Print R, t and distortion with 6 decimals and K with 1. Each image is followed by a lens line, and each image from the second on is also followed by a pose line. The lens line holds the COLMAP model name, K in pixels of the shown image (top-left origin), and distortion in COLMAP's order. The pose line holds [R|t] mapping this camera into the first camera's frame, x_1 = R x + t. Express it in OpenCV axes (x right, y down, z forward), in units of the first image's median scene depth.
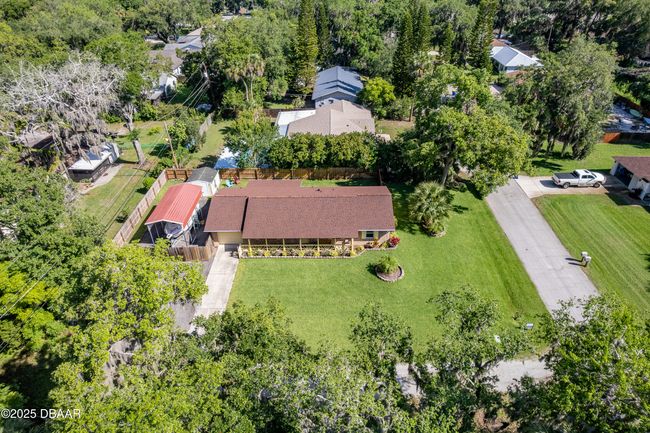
lens RADIAL K [[414.5, 0, 320.4], [0, 414.5, 220.0], [0, 0, 1]] dist [-0.034653, 0.012711]
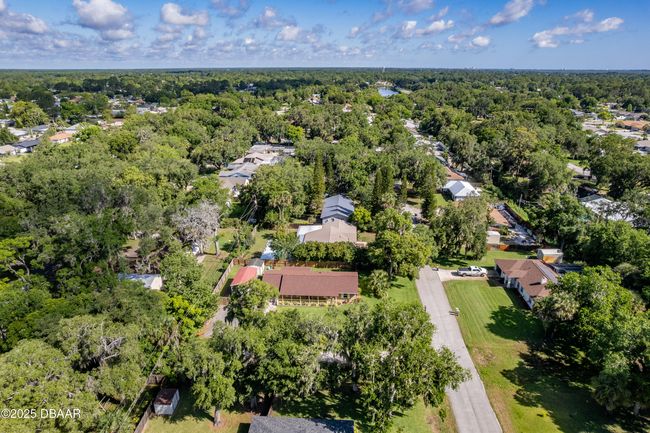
lens RADIAL K [[414.5, 0, 323.2], [0, 414.5, 218.5], [0, 0, 1]] dist [-0.034653, 0.012711]
pose [[0.999203, 0.028706, -0.027736, 0.046173], [-0.034370, 0.972079, -0.232125, 0.104391], [0.020299, 0.232893, 0.972290, -0.731701]]
